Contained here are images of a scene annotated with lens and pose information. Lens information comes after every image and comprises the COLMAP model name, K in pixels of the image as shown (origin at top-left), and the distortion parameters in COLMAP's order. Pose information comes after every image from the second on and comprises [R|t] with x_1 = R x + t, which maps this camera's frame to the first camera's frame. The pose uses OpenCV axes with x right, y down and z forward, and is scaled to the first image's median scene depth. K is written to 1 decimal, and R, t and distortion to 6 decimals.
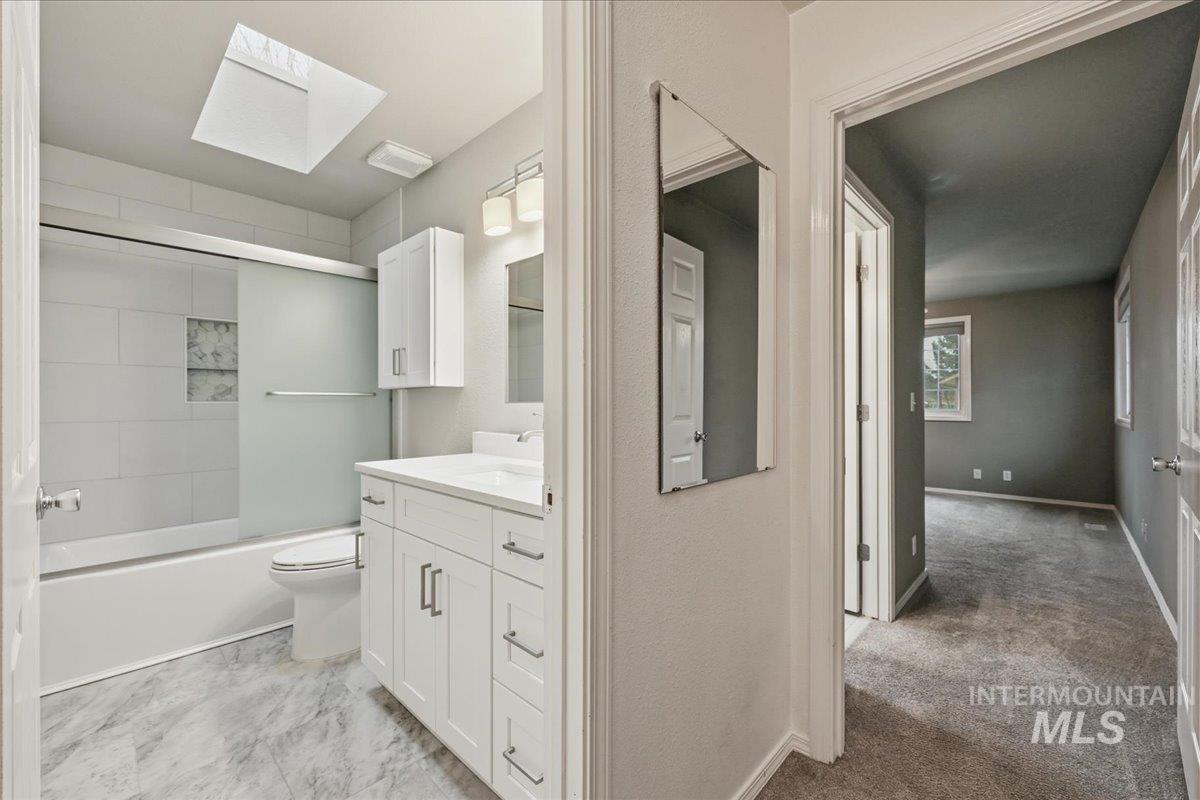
lens RADIAL K [[493.9, 0, 594.0], [0, 493.9, 400.2], [0, 0, 1]] dist [0.000369, 0.000282]
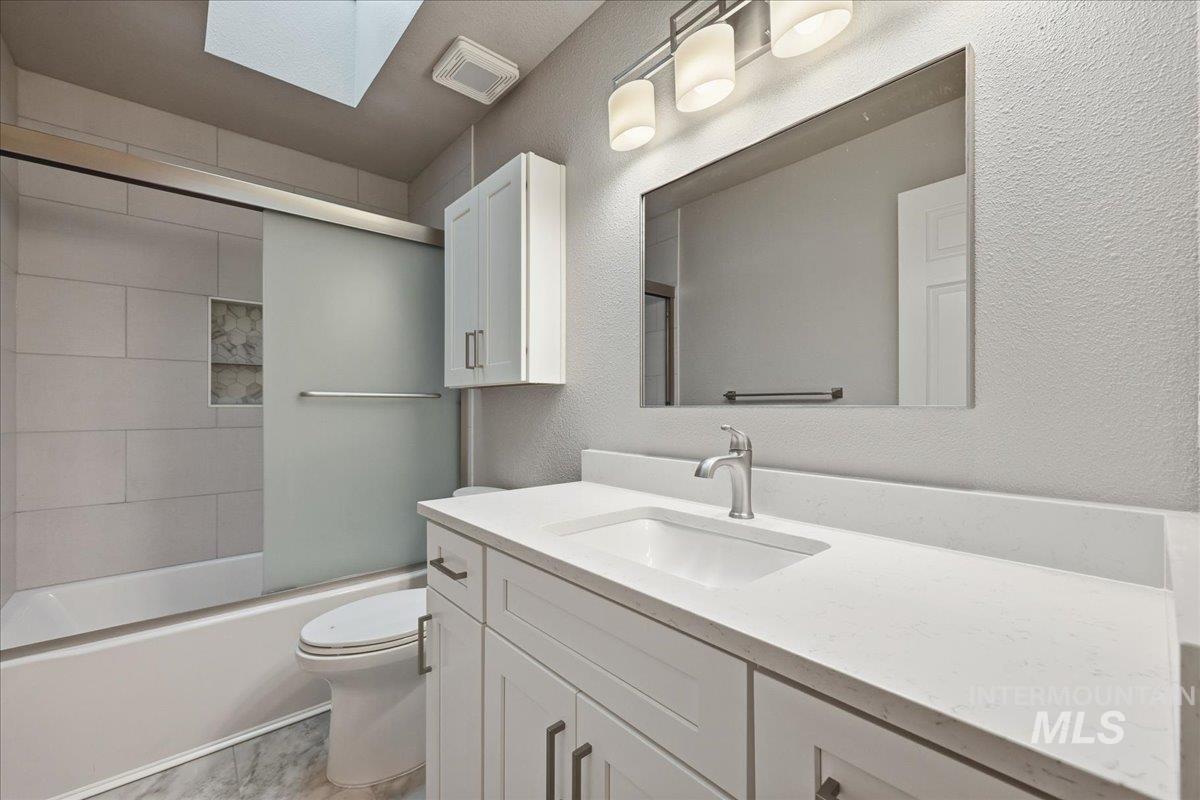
lens RADIAL K [[493.9, 0, 594.0], [0, 493.9, 400.2], [0, 0, 1]] dist [0.000369, 0.000282]
pose [[0.995635, -0.000125, -0.093335, -0.157256], [-0.000449, 0.999981, -0.006129, -0.000236], [0.093334, 0.006144, 0.995616, 0.307208]]
